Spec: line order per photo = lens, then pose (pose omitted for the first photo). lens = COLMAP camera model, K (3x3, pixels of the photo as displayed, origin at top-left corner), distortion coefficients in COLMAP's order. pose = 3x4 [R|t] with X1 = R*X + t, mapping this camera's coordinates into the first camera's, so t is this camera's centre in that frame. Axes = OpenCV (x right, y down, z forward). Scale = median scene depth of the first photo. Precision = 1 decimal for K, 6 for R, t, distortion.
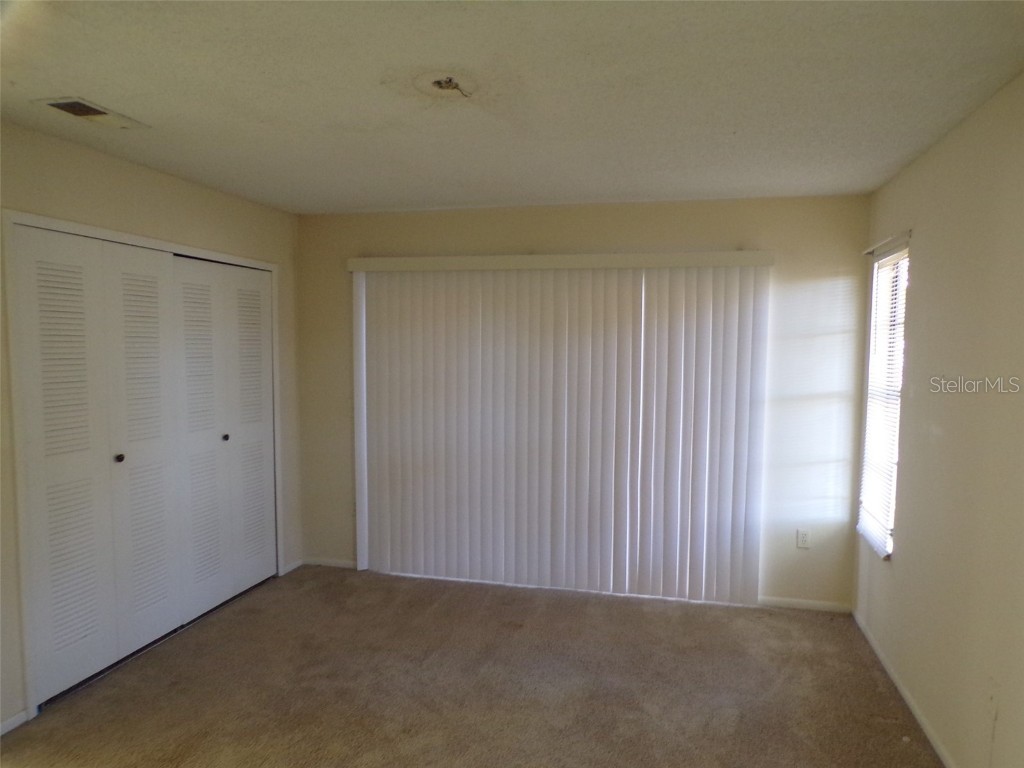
lens RADIAL K [[700.1, 0, 511.6], [0, 700.1, 389.6], [0, 0, 1]] dist [-0.027125, 0.001853]
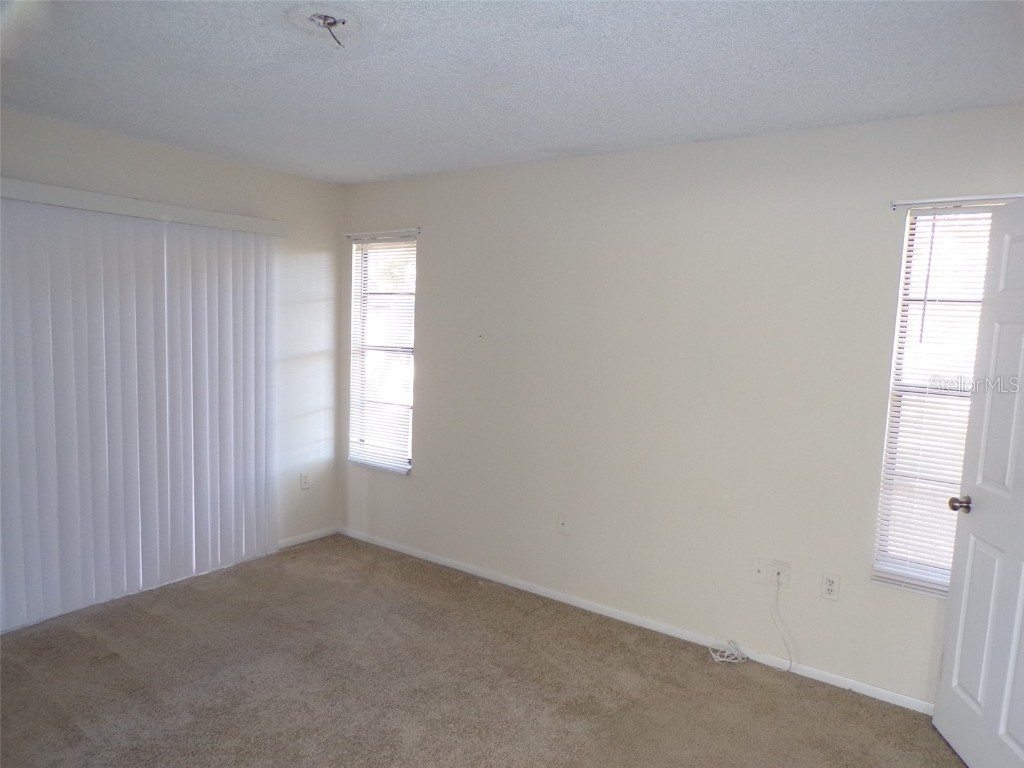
lens RADIAL K [[700.1, 0, 511.6], [0, 700.1, 389.6], [0, 0, 1]] dist [-0.027125, 0.001853]
pose [[0.377840, -0.093777, 0.921110, -0.509539], [0.039271, 0.995585, 0.085250, -0.018931], [-0.925038, 0.003962, 0.379854, 0.258140]]
